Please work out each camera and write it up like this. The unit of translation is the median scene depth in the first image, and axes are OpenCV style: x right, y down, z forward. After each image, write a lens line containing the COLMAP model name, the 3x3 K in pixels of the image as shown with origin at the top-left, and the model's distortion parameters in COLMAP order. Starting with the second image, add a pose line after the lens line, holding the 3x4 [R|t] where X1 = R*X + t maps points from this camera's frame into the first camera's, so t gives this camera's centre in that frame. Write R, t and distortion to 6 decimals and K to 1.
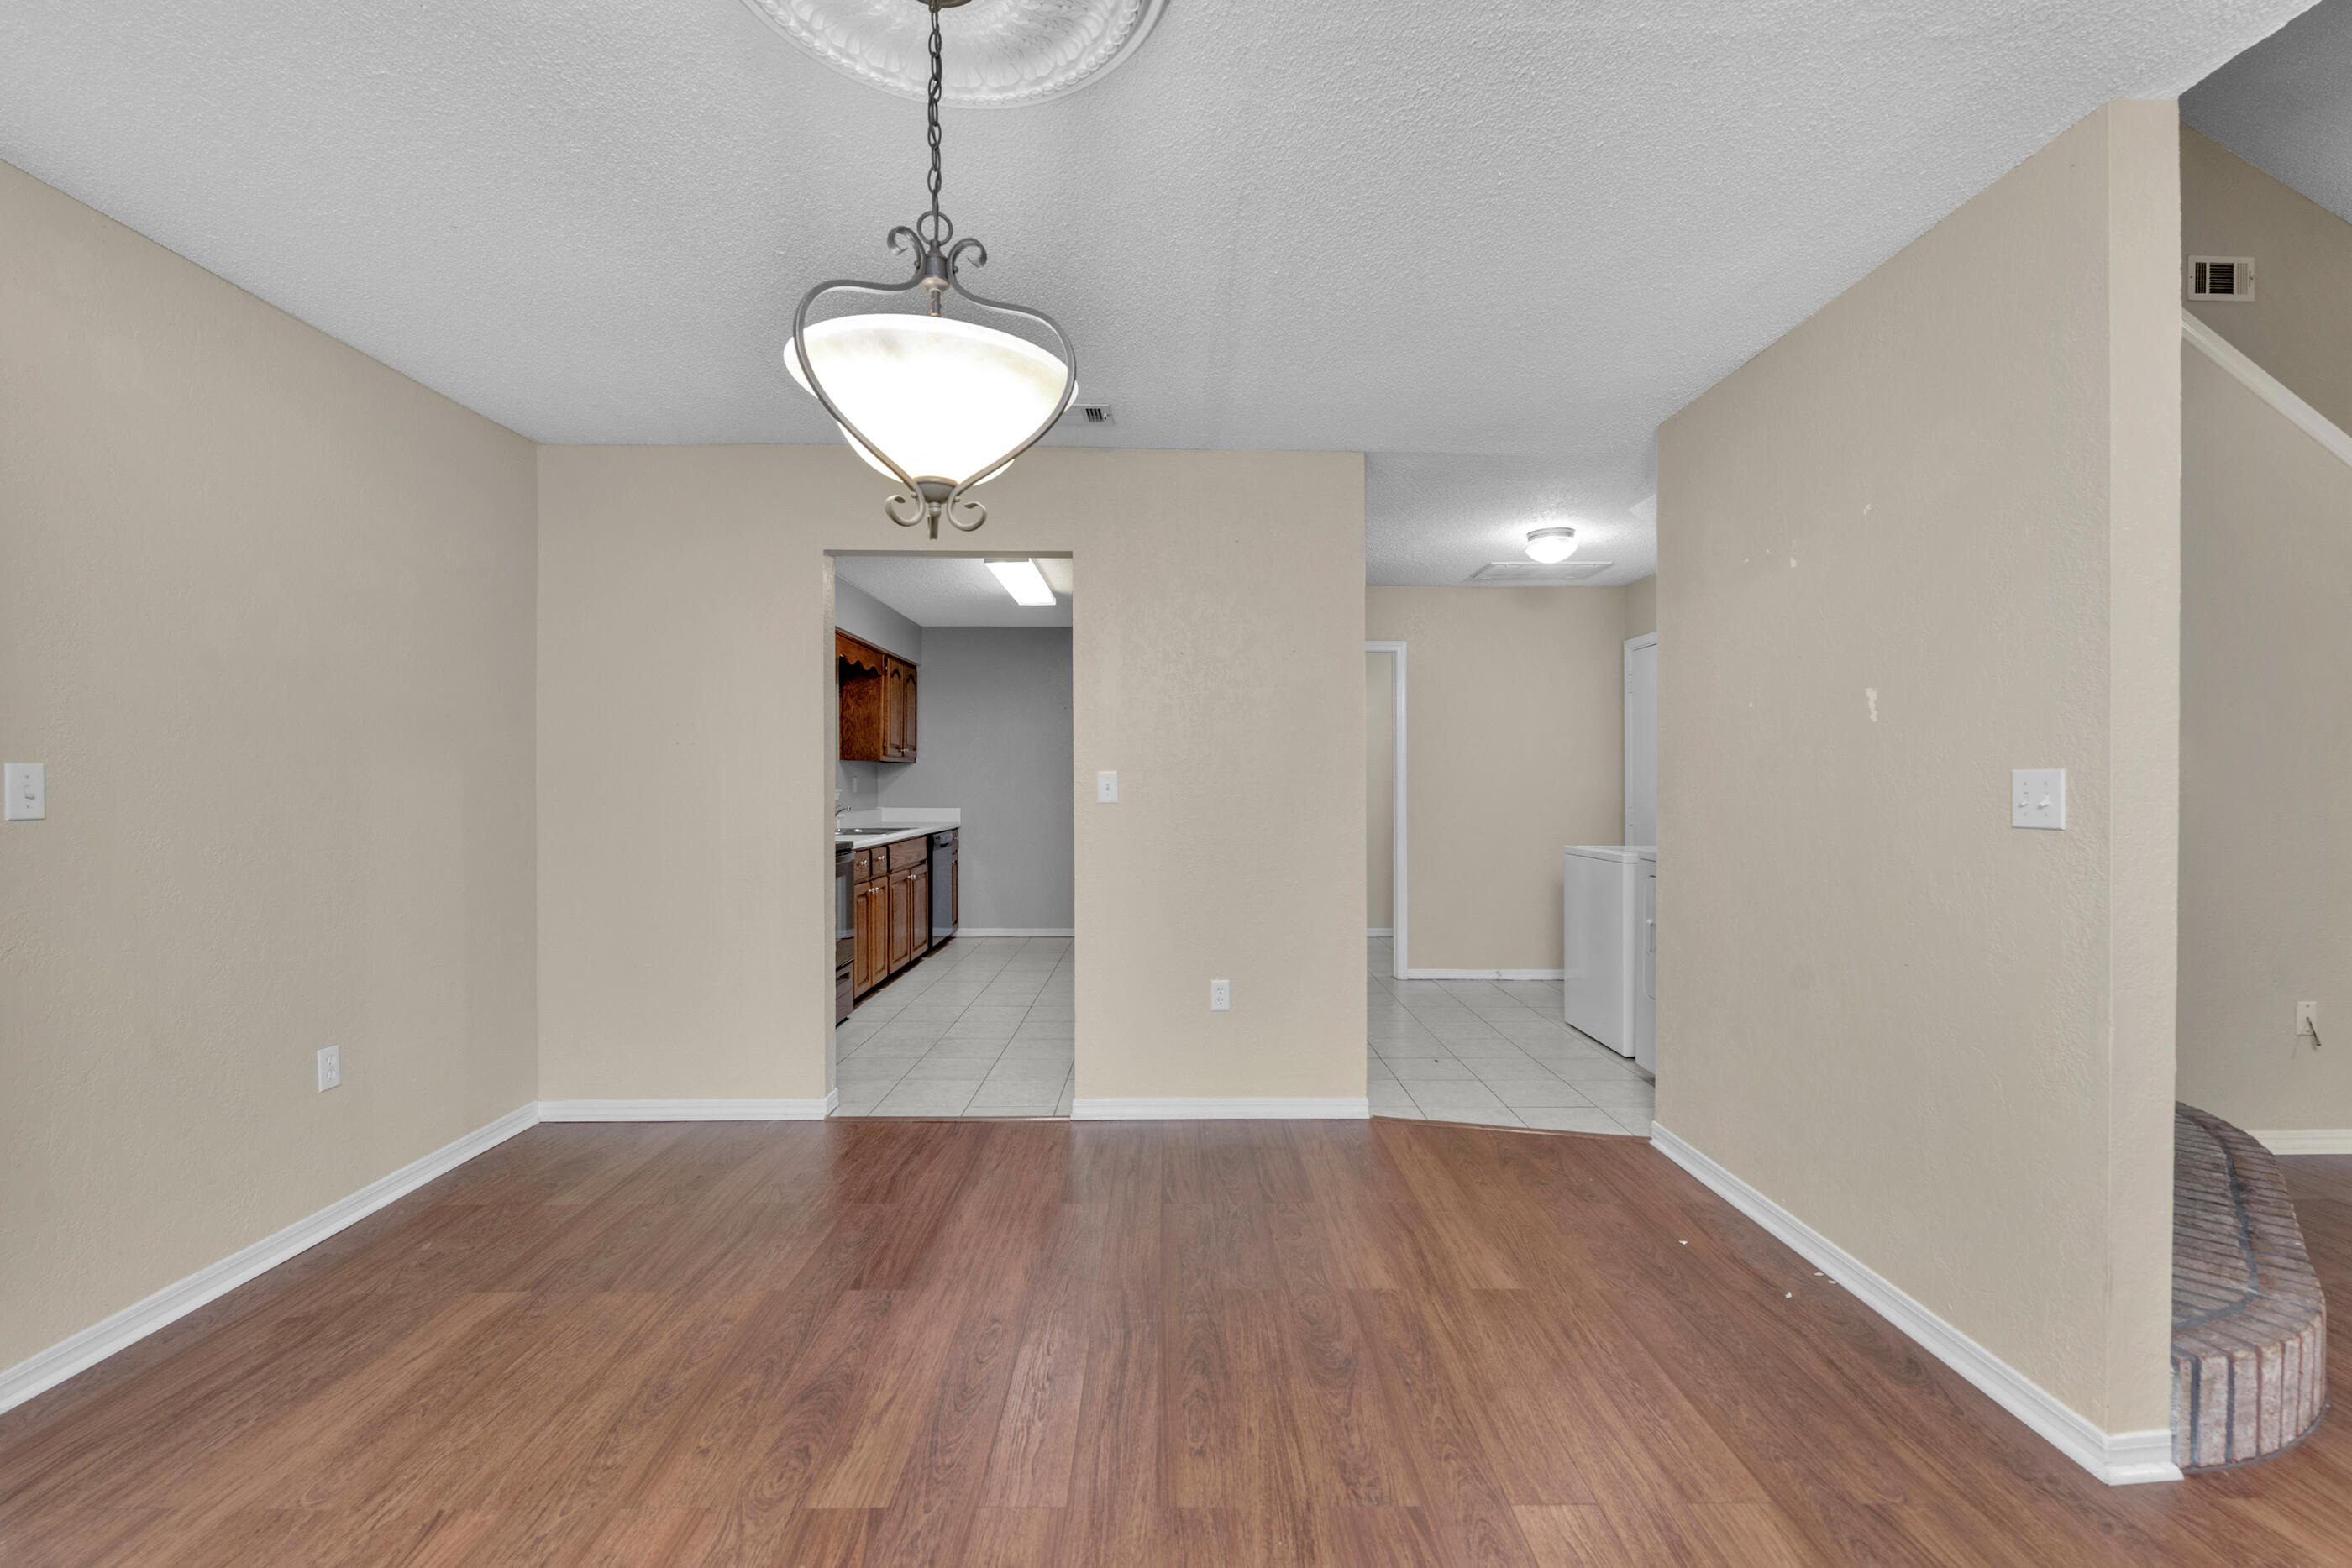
lens RADIAL K [[1022.9, 0, 1185.3], [0, 1022.9, 771.8], [0, 0, 1]] dist [0.003971, -0.003173]
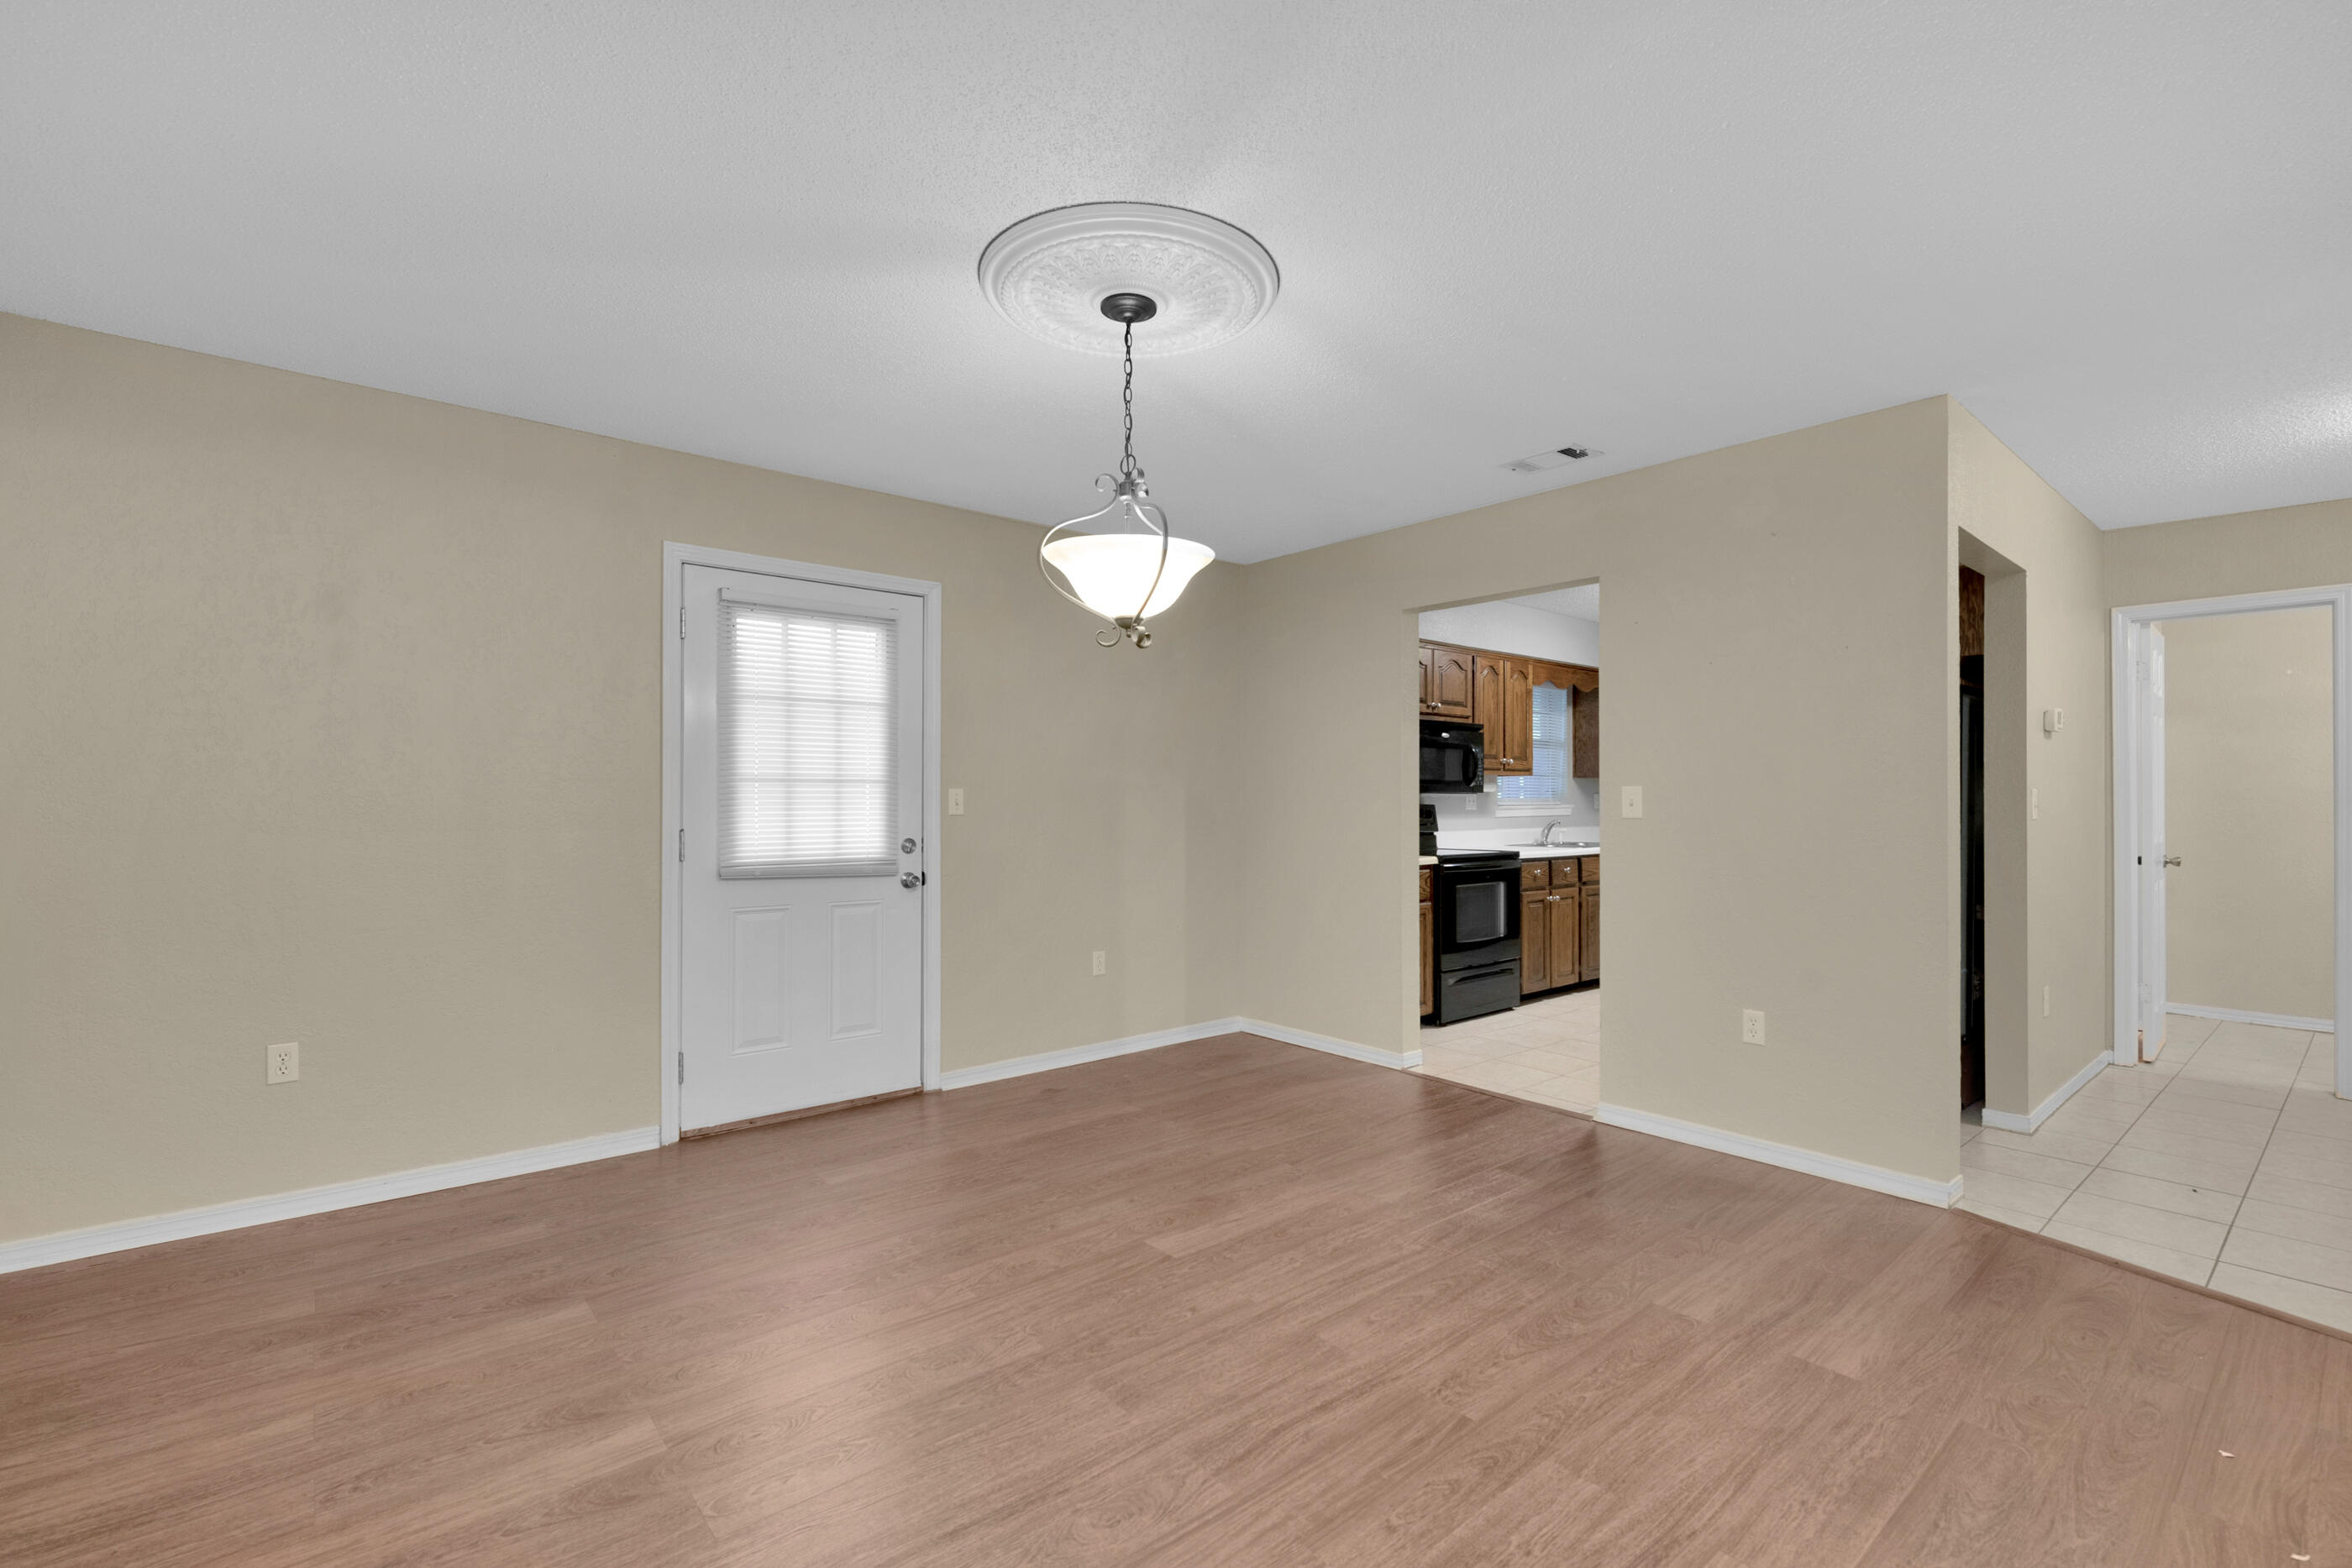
lens RADIAL K [[1022.9, 0, 1160.6], [0, 1022.9, 792.8], [0, 0, 1]] dist [0.003971, -0.003173]
pose [[0.629504, -0.004044, -0.776987, 0.401254], [0.008722, 0.999960, 0.001863, -0.000941], [0.776948, -0.007950, 0.629514, -0.002289]]
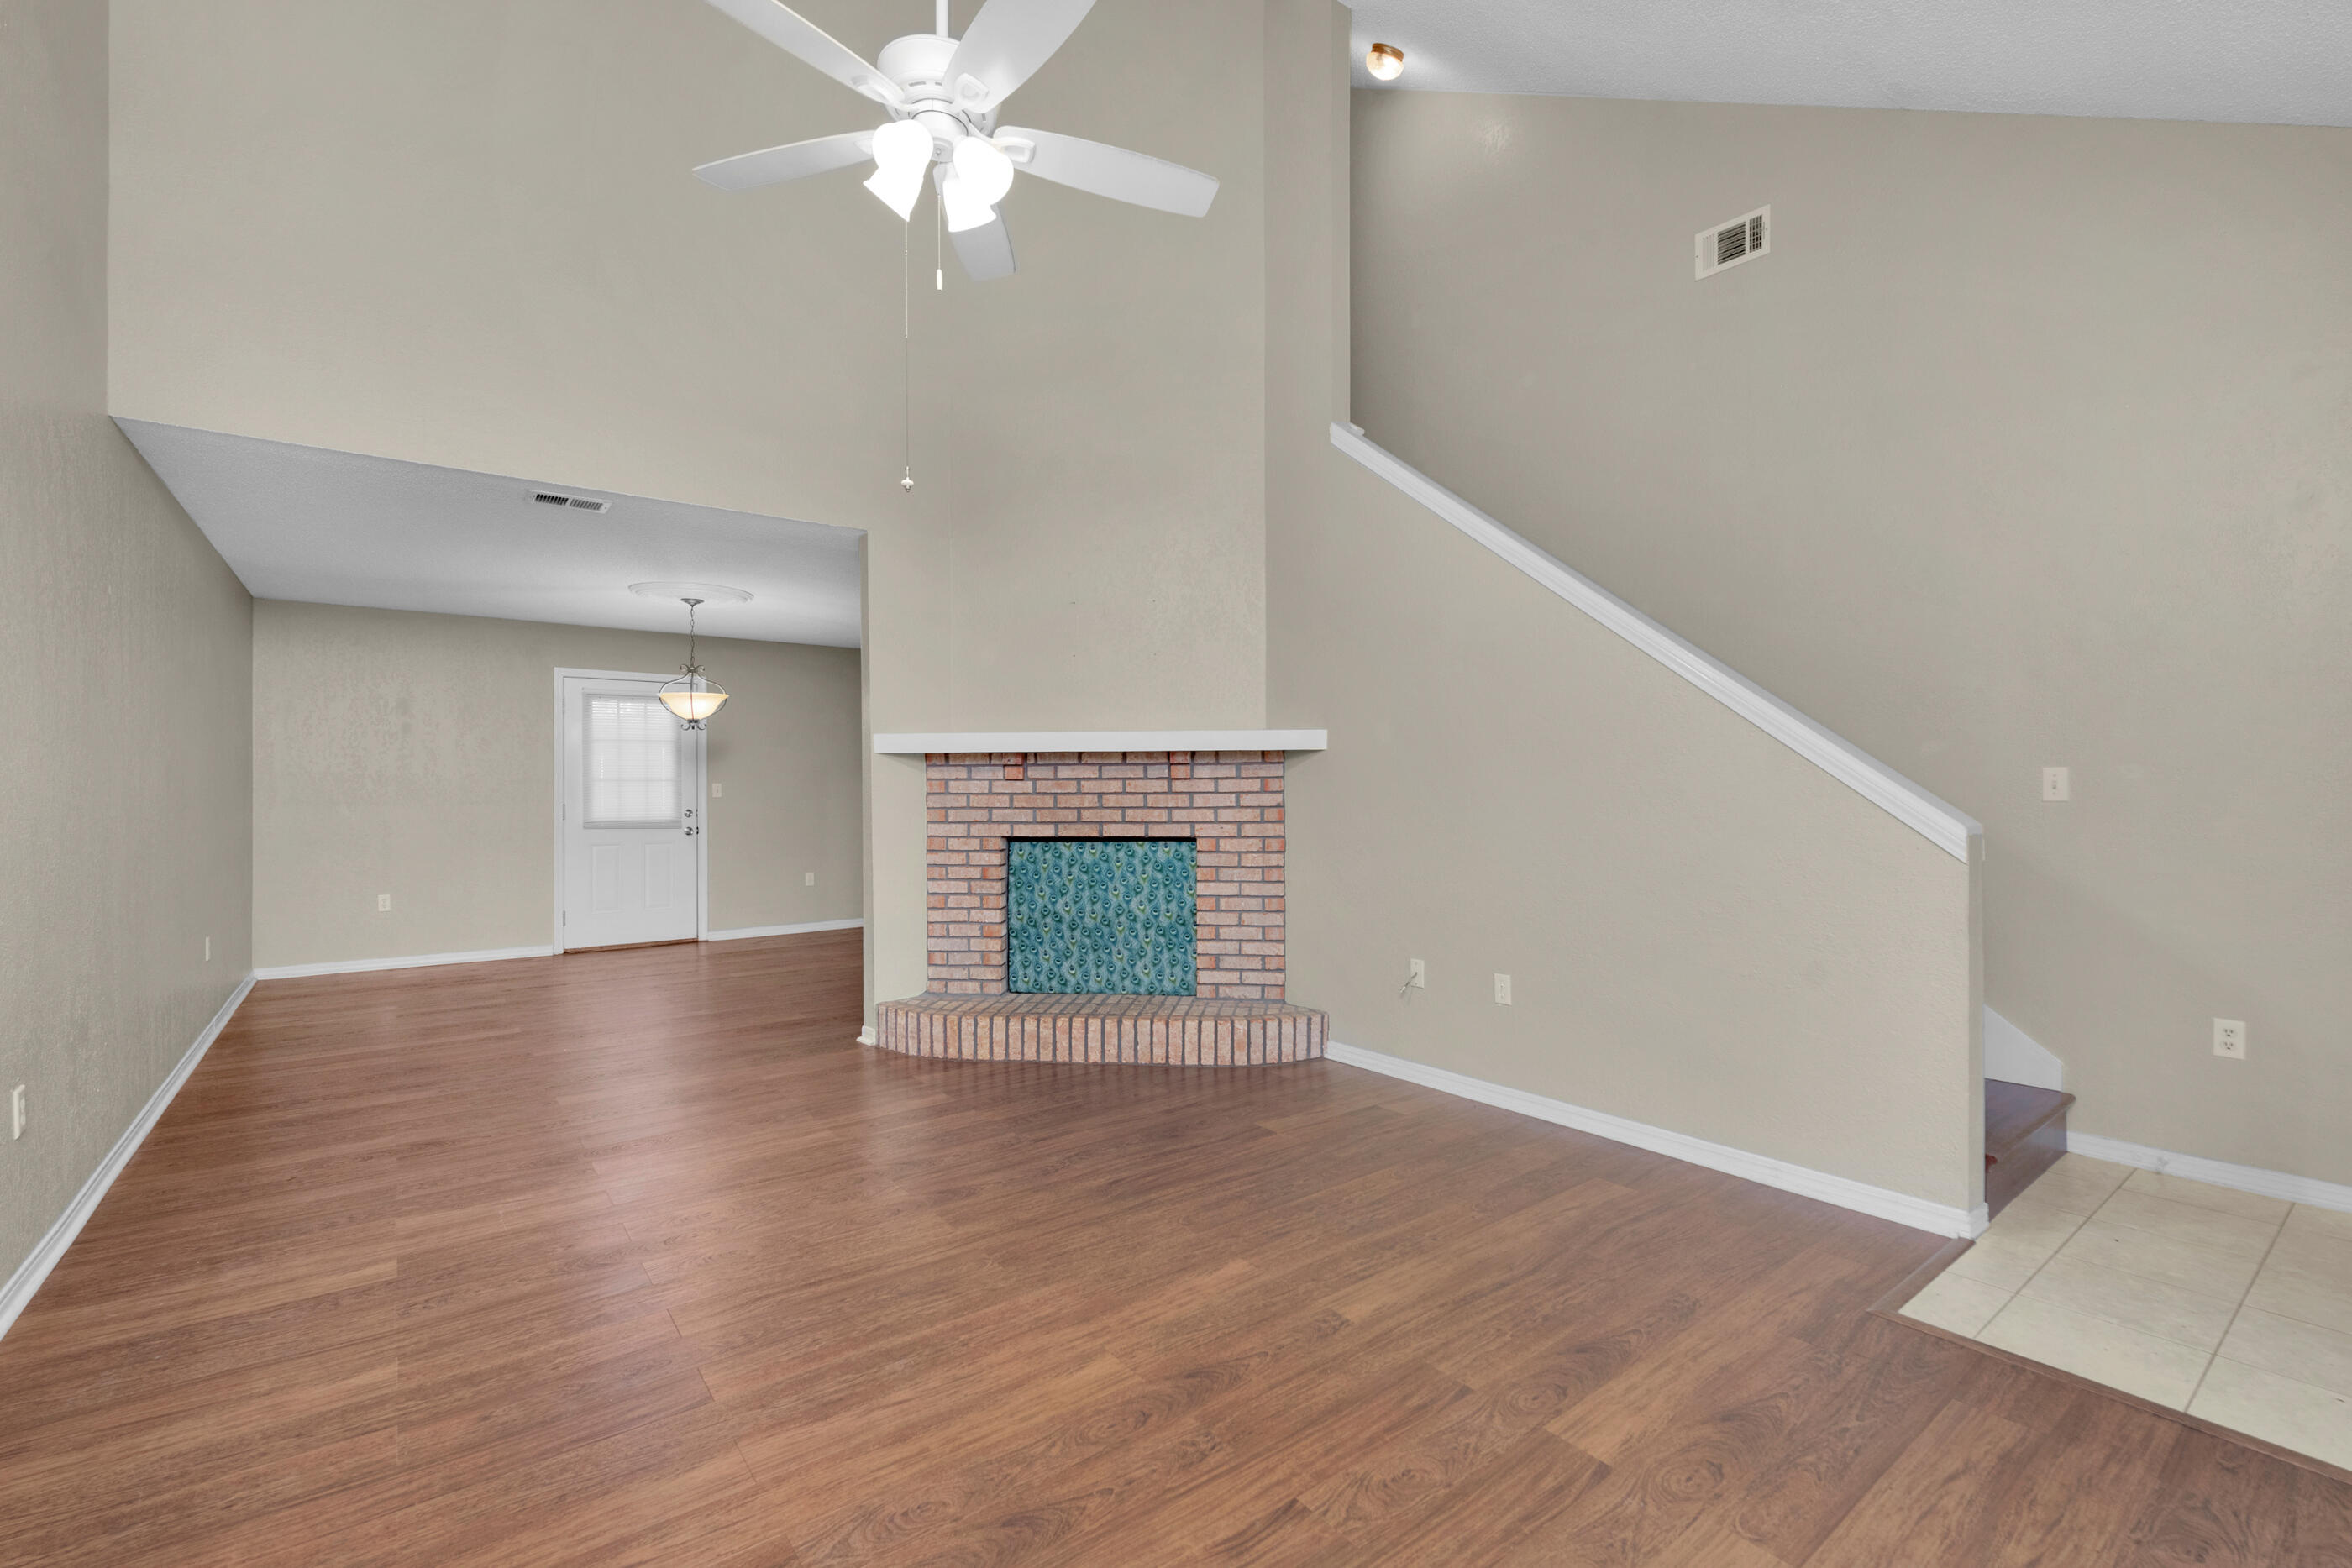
lens RADIAL K [[1022.9, 0, 1159.7], [0, 1022.9, 781.4], [0, 0, 1]] dist [0.003971, -0.003173]
pose [[0.588077, -0.008291, -0.808763, 1.386994], [0.012954, 0.999916, -0.000831, 0.002623], [0.808702, -0.009988, 0.588134, 0.011093]]
